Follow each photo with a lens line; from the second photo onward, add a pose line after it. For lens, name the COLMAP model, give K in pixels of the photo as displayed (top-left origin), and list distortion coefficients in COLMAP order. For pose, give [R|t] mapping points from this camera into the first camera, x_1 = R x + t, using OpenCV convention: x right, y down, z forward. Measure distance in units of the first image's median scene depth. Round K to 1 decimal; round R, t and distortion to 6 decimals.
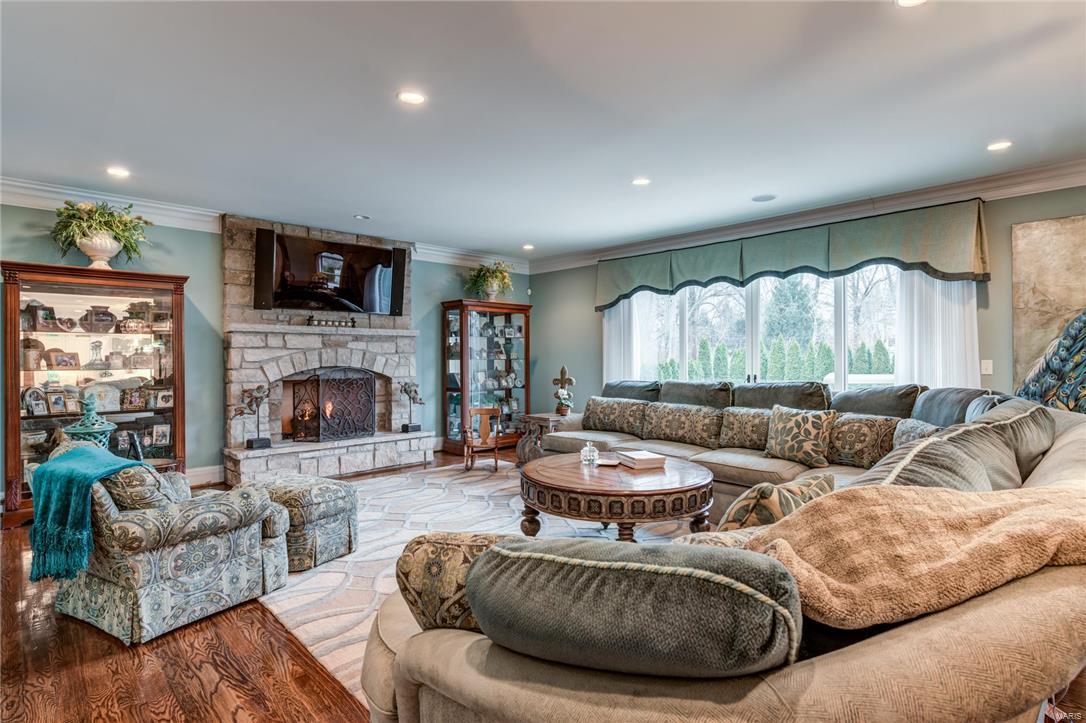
lens RADIAL K [[549.8, 0, 546.4], [0, 549.8, 353.6], [0, 0, 1]] dist [0.000468, 0.001312]
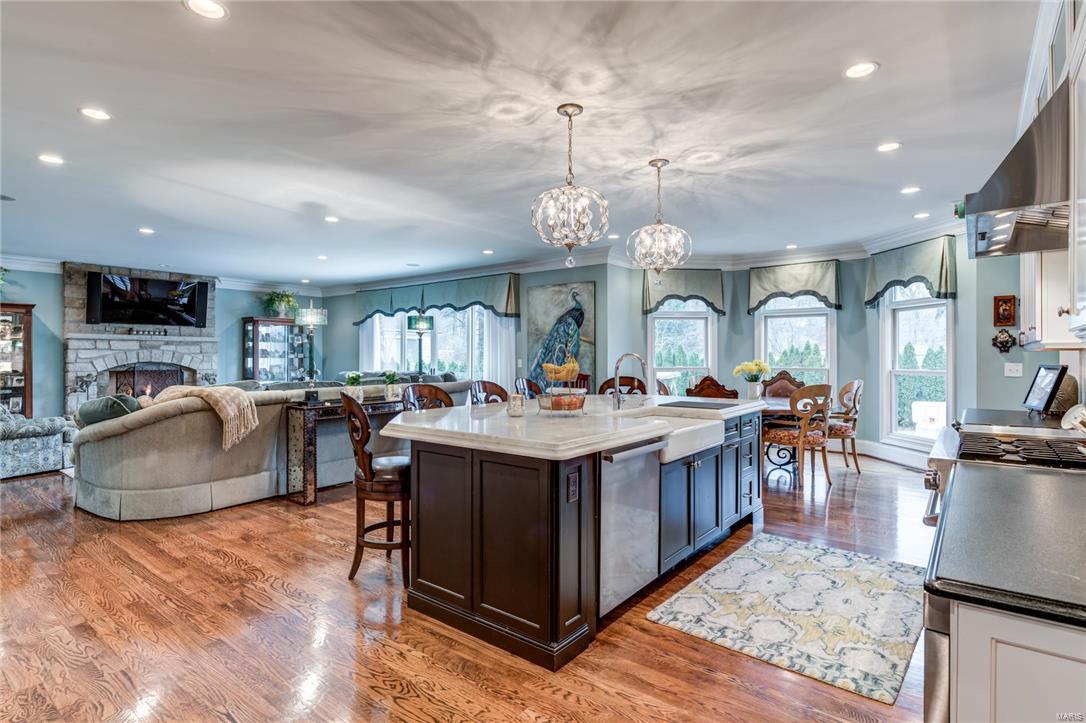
lens RADIAL K [[549.8, 0, 551.0], [0, 549.8, 354.6], [0, 0, 1]] dist [0.000468, 0.001312]
pose [[0.990591, 0.007371, 0.136660, 0.533538], [-0.007621, 0.999970, 0.001313, -0.007172], [-0.136646, -0.002342, 0.990617, -0.684445]]
